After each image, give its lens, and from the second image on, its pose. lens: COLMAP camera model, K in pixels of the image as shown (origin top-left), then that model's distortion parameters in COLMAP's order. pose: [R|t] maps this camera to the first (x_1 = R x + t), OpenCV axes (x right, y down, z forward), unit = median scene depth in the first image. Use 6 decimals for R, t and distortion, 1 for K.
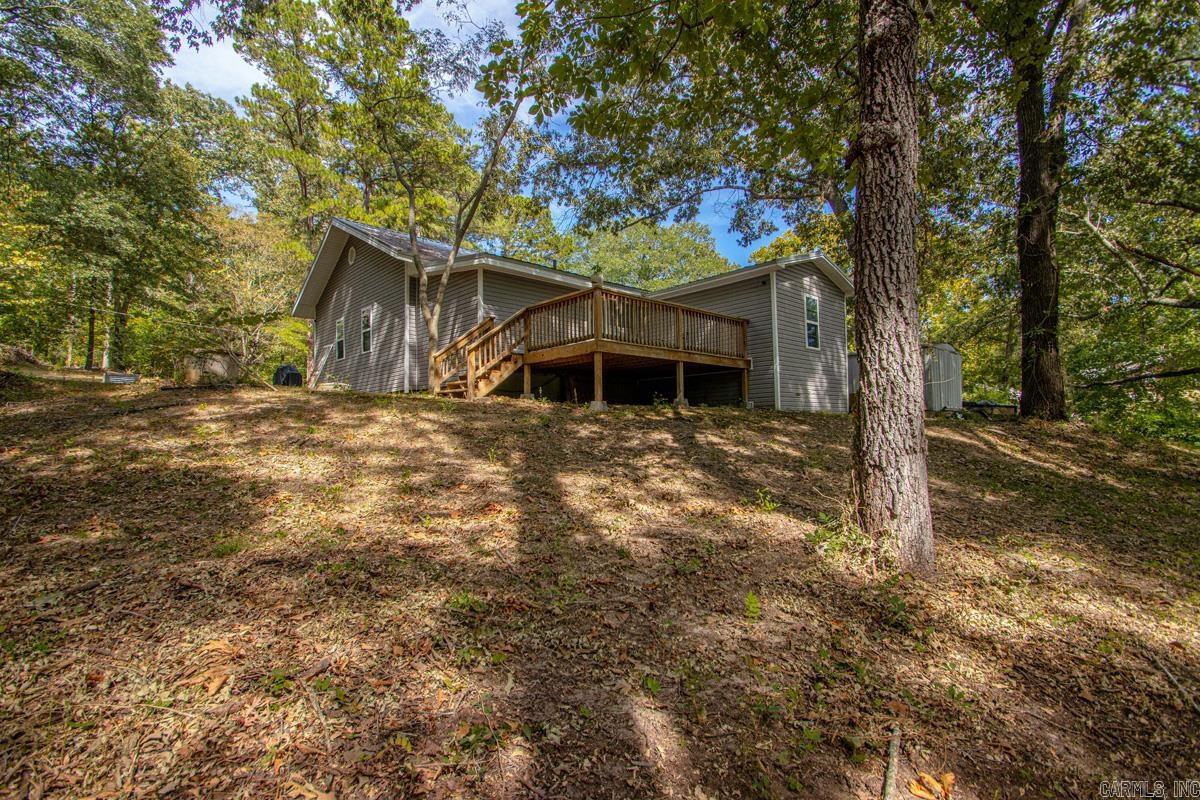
lens RADIAL K [[559.4, 0, 597.8], [0, 559.4, 401.2], [0, 0, 1]] dist [0.009451, -0.013696]
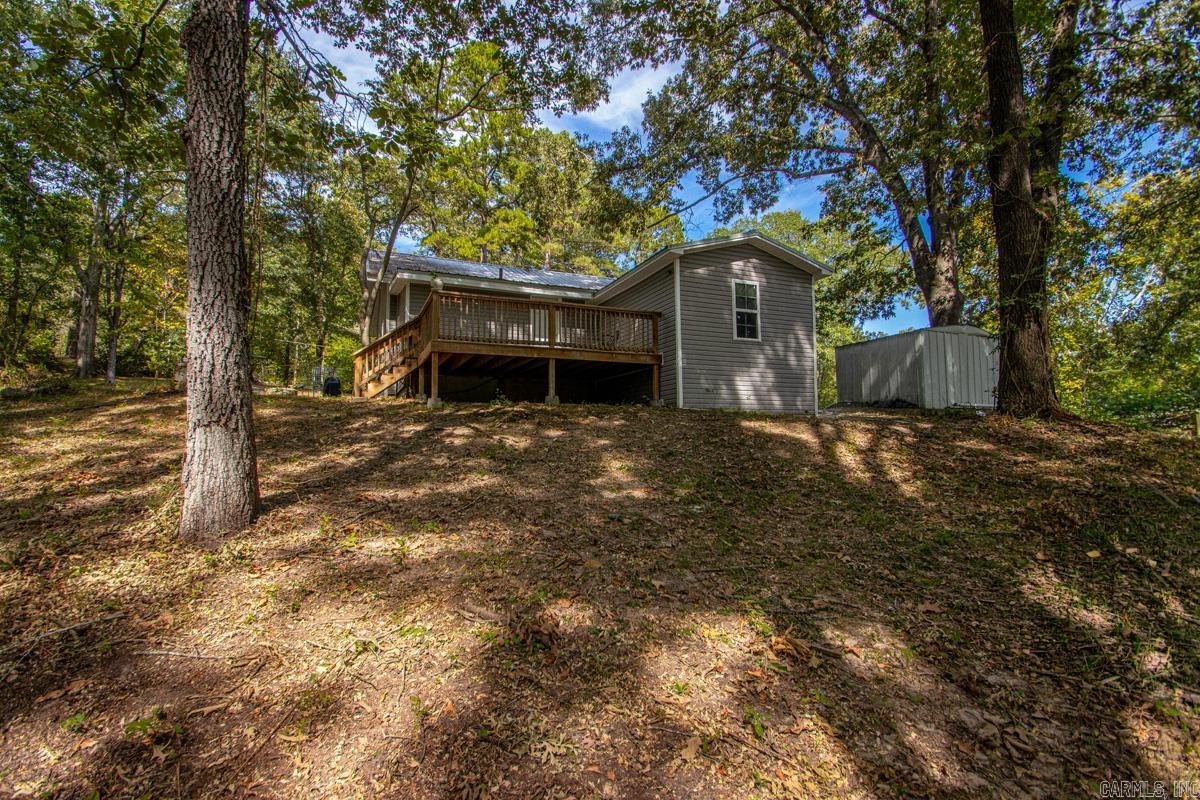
lens RADIAL K [[559.4, 0, 598.2], [0, 559.4, 397.2], [0, 0, 1]] dist [0.009451, -0.013696]
pose [[0.942626, -0.017487, -0.333391, 0.481721], [0.009431, 0.999623, -0.025767, 0.020096], [0.333716, 0.021144, 0.942437, 0.082430]]
